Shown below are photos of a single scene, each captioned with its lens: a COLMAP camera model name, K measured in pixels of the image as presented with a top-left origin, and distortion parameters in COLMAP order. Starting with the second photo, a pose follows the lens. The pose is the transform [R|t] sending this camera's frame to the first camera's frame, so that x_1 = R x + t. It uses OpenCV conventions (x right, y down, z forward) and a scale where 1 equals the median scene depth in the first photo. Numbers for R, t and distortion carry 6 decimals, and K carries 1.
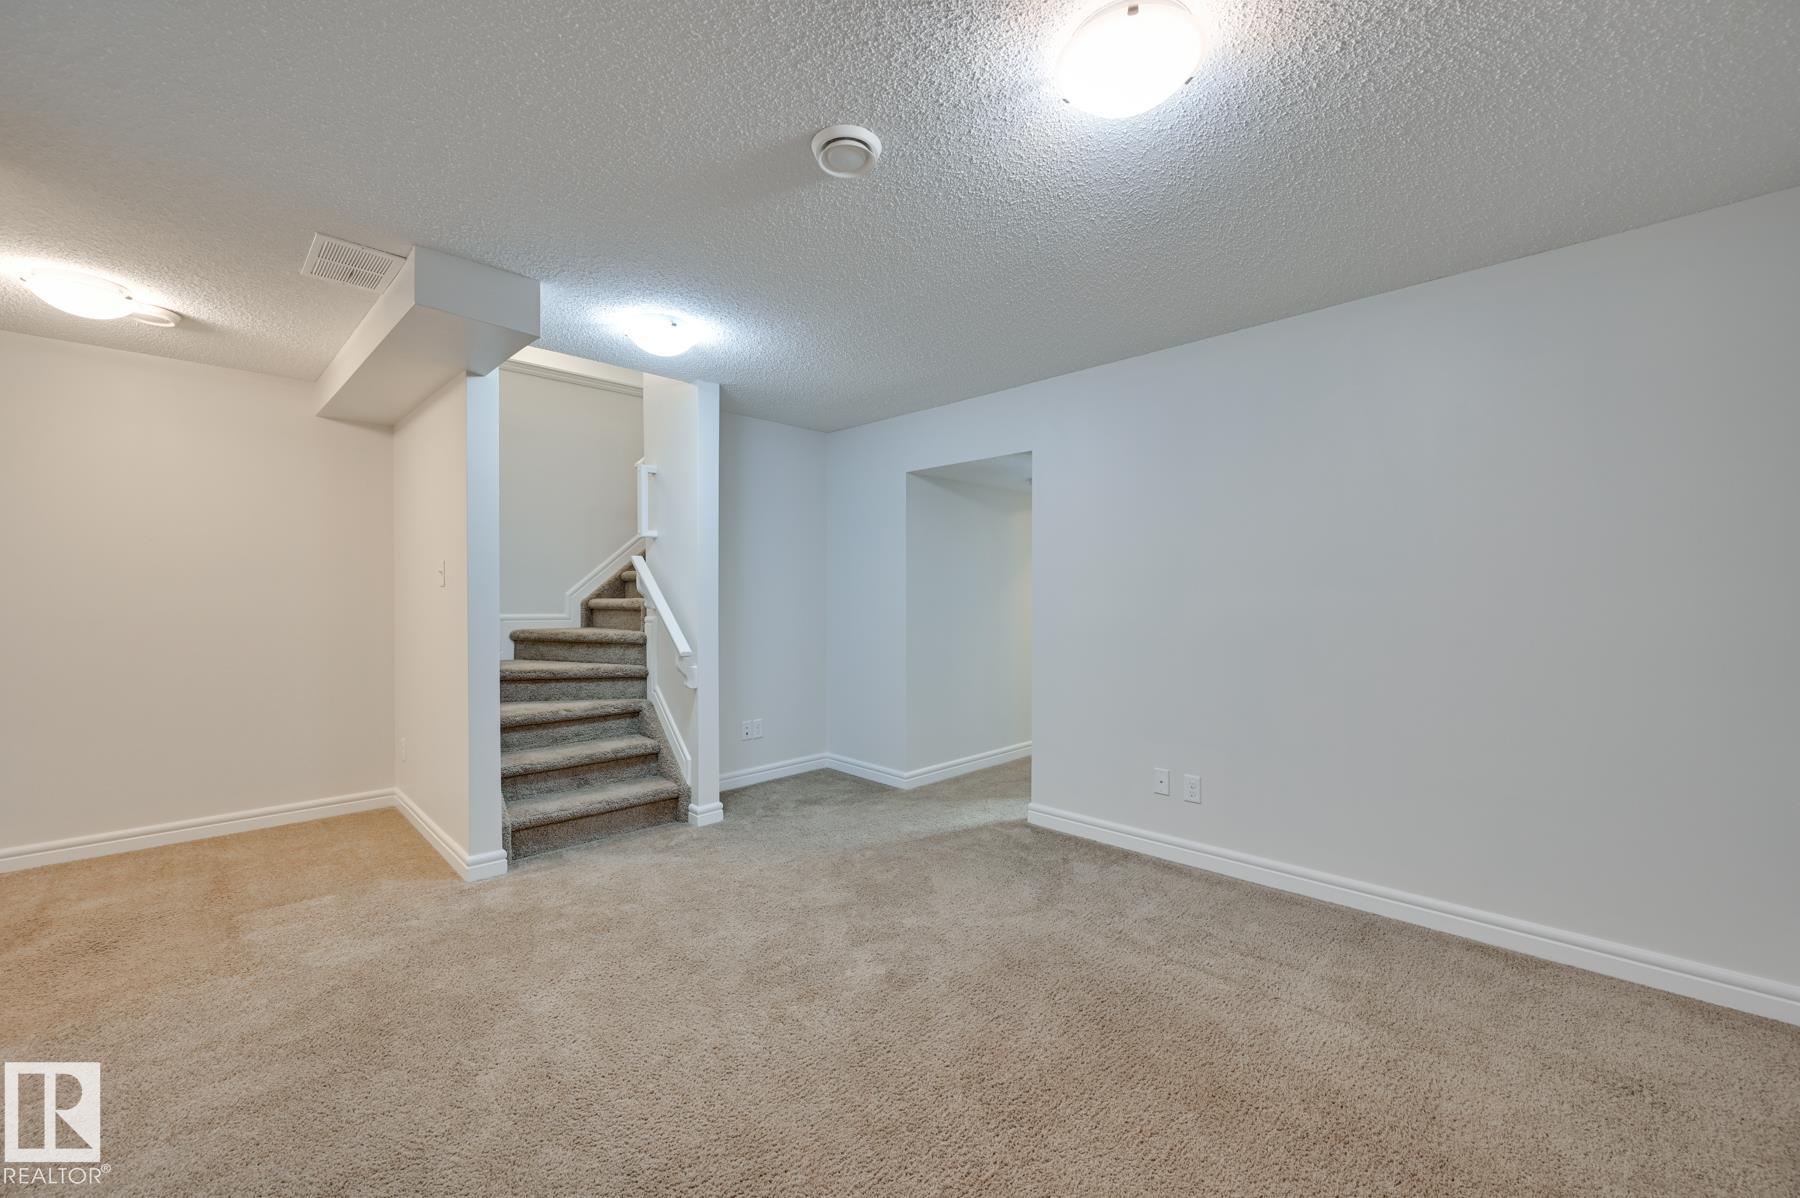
lens RADIAL K [[707.8, 0, 896.9], [0, 707.8, 592.4], [0, 0, 1]] dist [-0.001184, 0.000871]
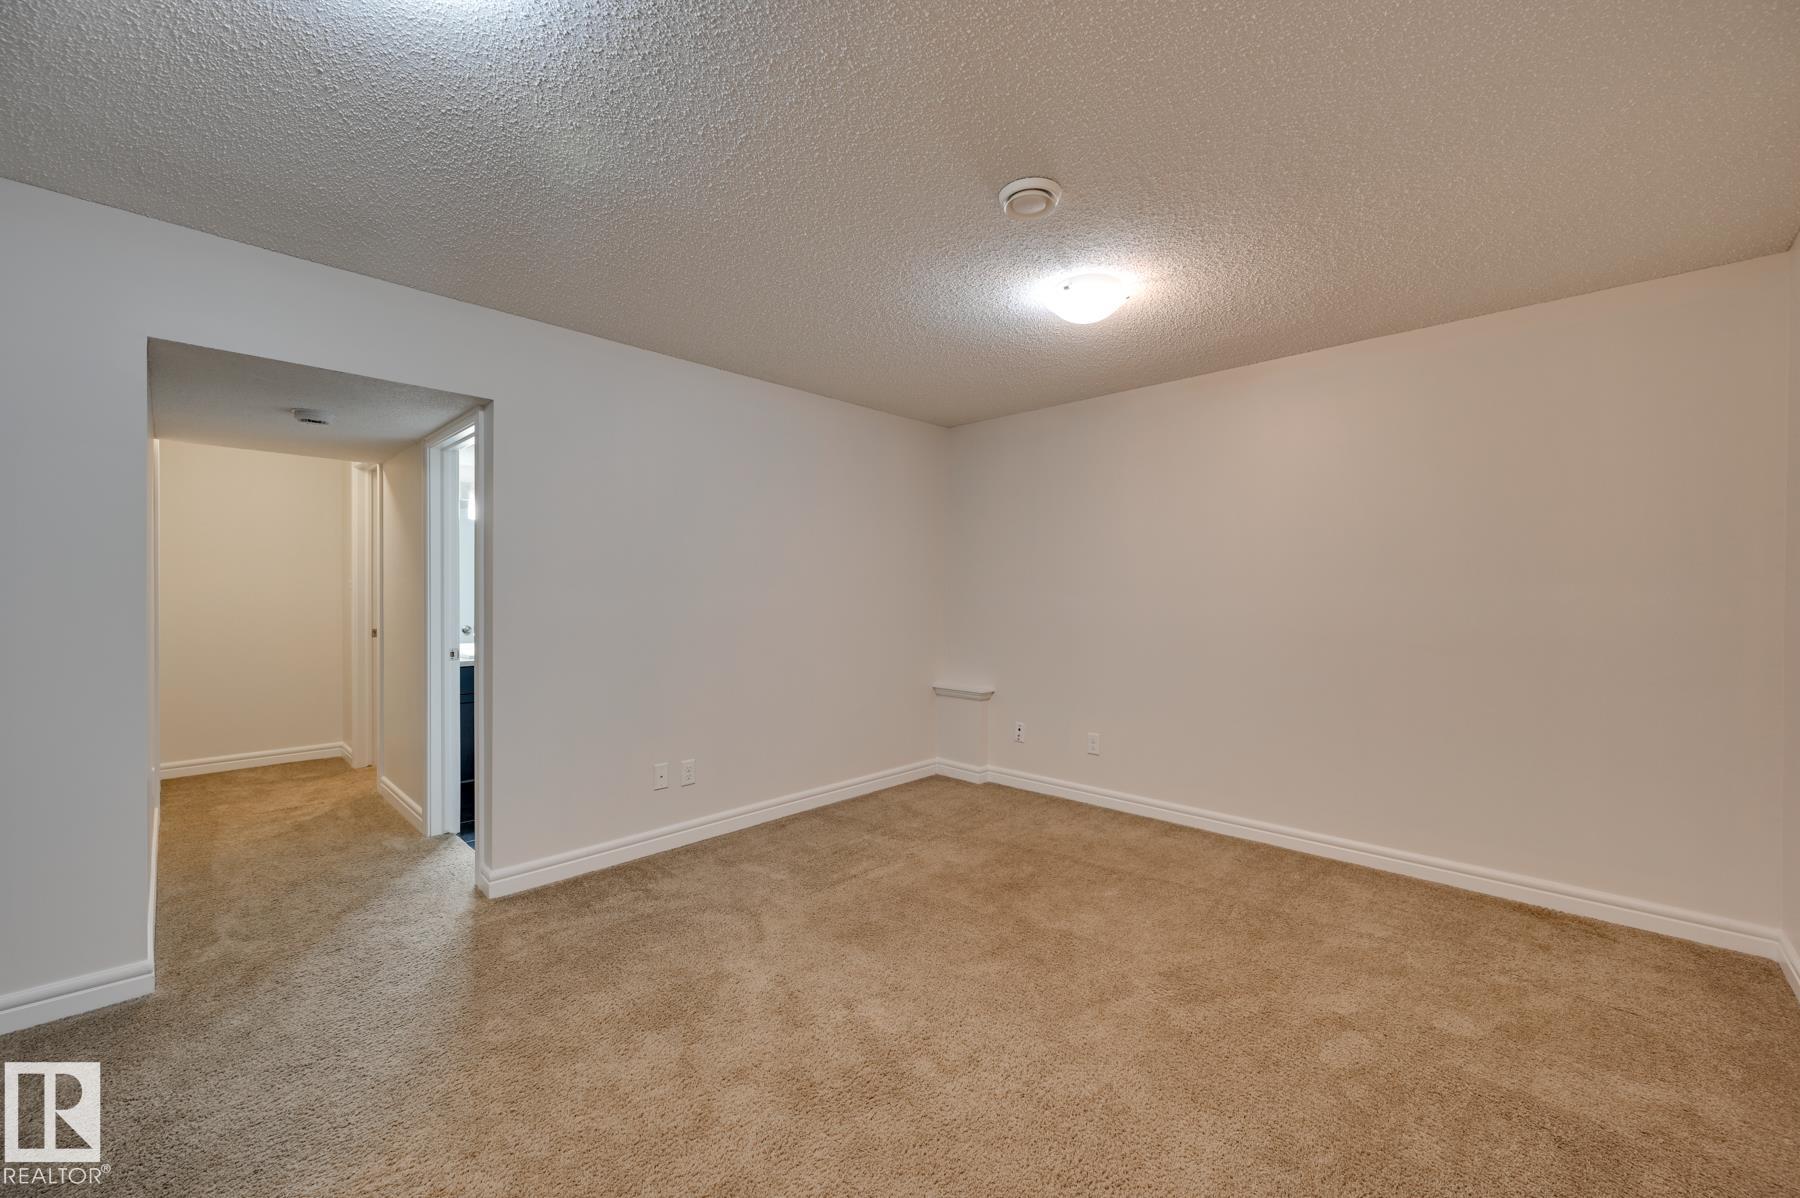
lens RADIAL K [[707.8, 0, 904.5], [0, 707.8, 594.8], [0, 0, 1]] dist [-0.001184, 0.000871]
pose [[-0.019151, -0.003986, 0.999809, -0.649175], [-0.009578, 0.999947, 0.003803, -0.000652], [-0.999771, -0.009504, -0.019189, 0.673977]]
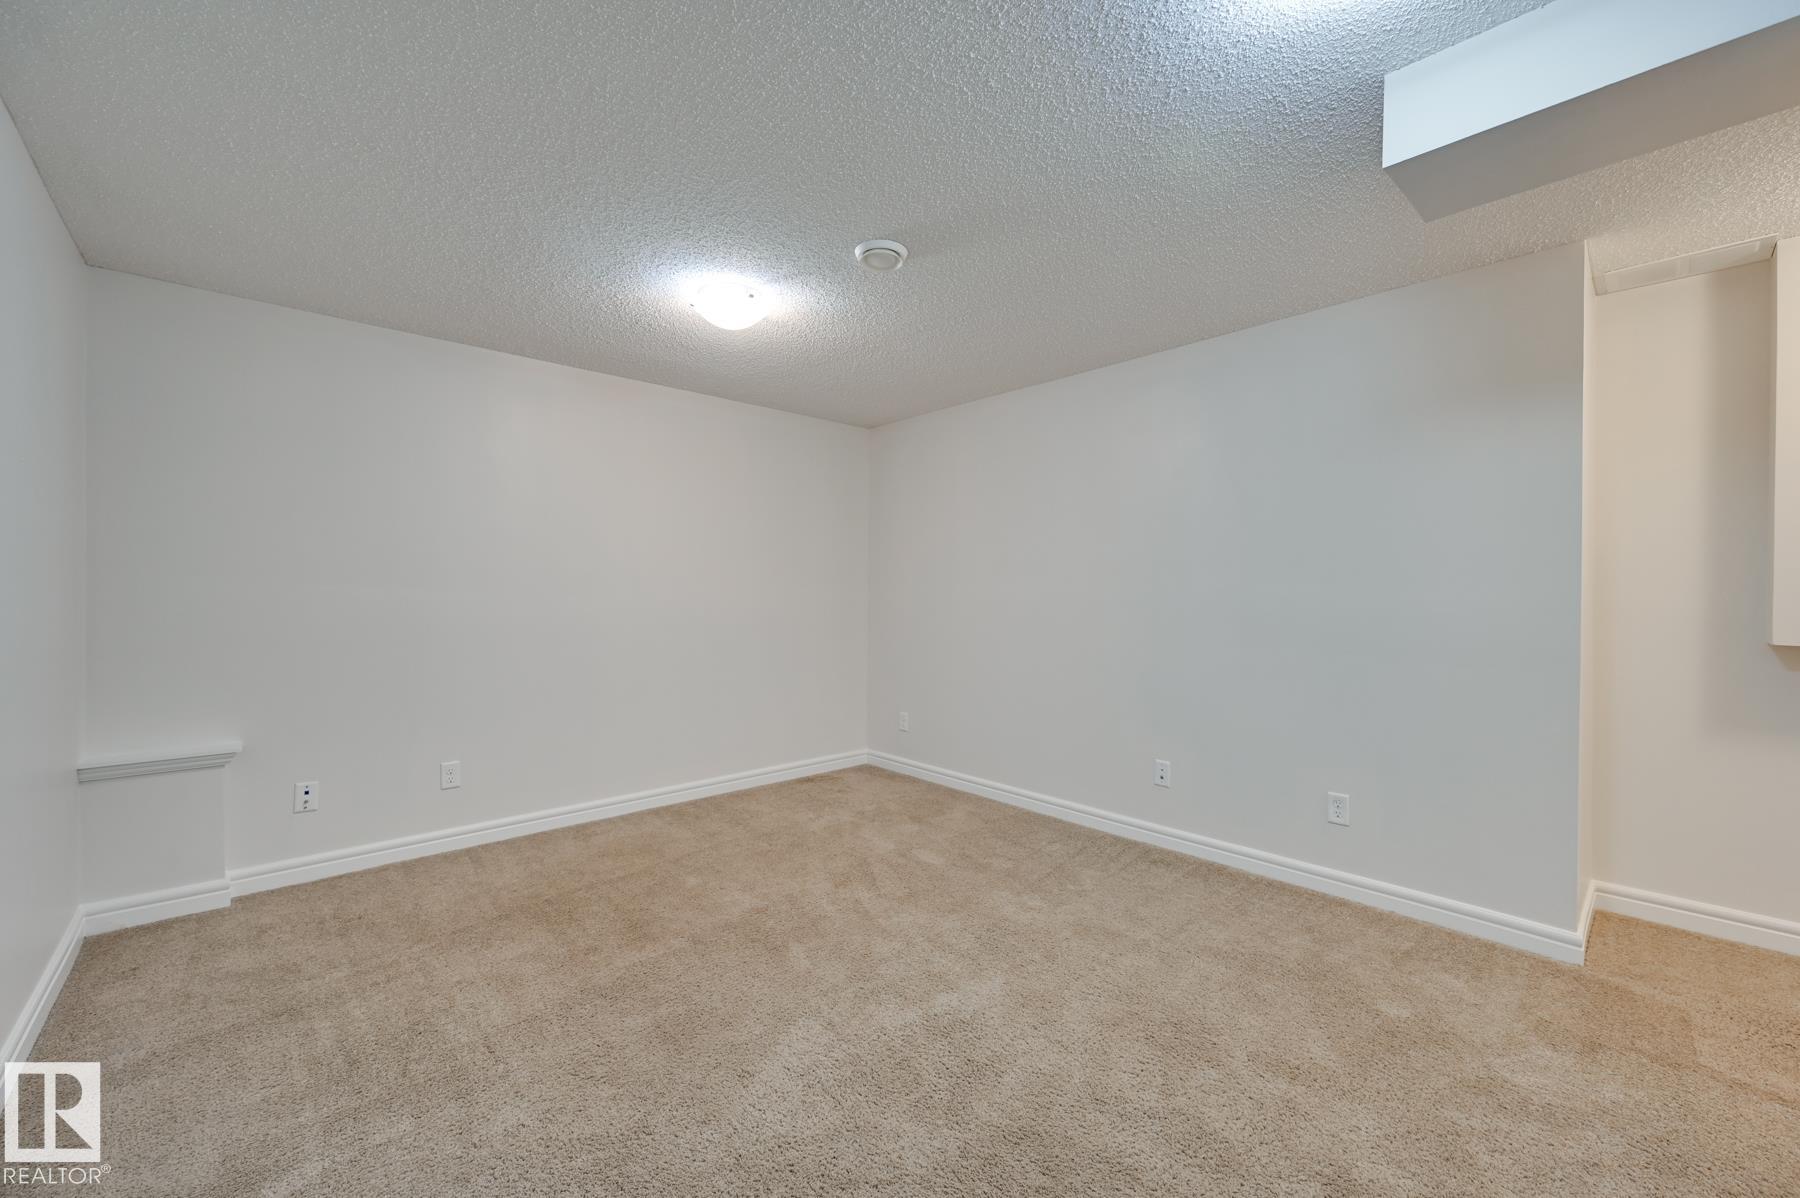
lens RADIAL K [[707.8, 0, 899.2], [0, 707.8, 597.9], [0, 0, 1]] dist [-0.001184, 0.000871]
pose [[-0.999355, -0.009870, 0.034514, -0.068990], [-0.009913, 0.999950, -0.001076, 0.008521], [-0.034502, -0.001417, -0.999404, 1.294605]]
